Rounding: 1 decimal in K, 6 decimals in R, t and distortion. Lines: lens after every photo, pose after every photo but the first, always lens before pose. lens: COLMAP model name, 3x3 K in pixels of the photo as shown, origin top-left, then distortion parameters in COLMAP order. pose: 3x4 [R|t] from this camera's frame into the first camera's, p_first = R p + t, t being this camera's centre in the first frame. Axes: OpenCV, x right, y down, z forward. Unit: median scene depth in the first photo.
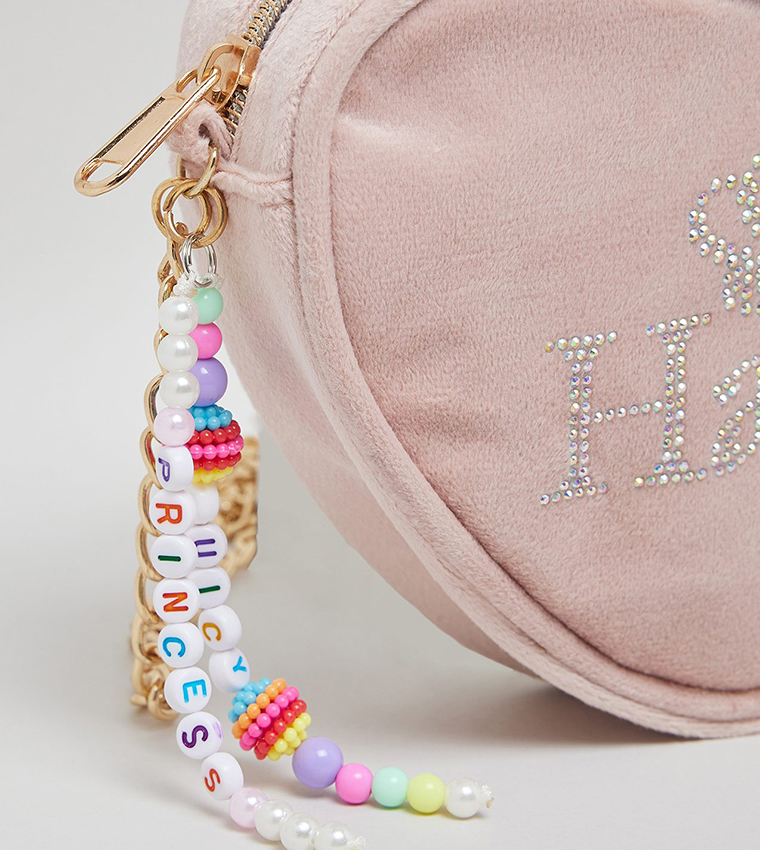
lens RADIAL K [[3563.7, 0, 380.0], [0, 3563.7, 425.0], [0, 0, 1]] dist [-0.053087, 2.111307]
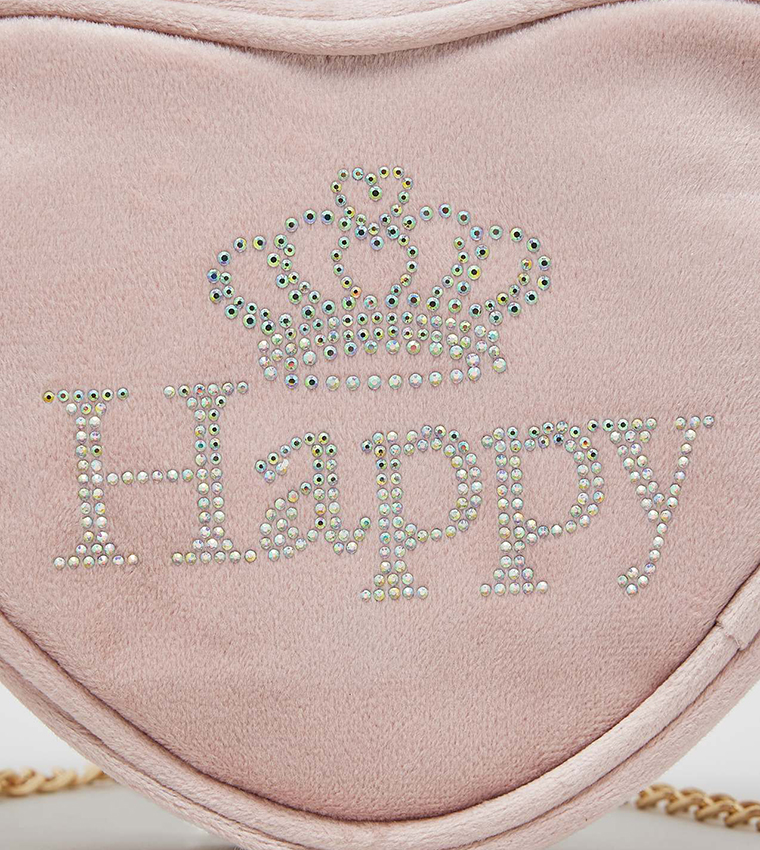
lens RADIAL K [[3563.7, 0, 380.0], [0, 3563.7, 425.0], [0, 0, 1]] dist [-0.053087, 2.111307]
pose [[0.906068, -0.028665, -0.422159, 0.540835], [-0.082725, 0.966449, -0.243172, 0.215362], [0.414966, 0.255254, 0.873298, 0.173121]]
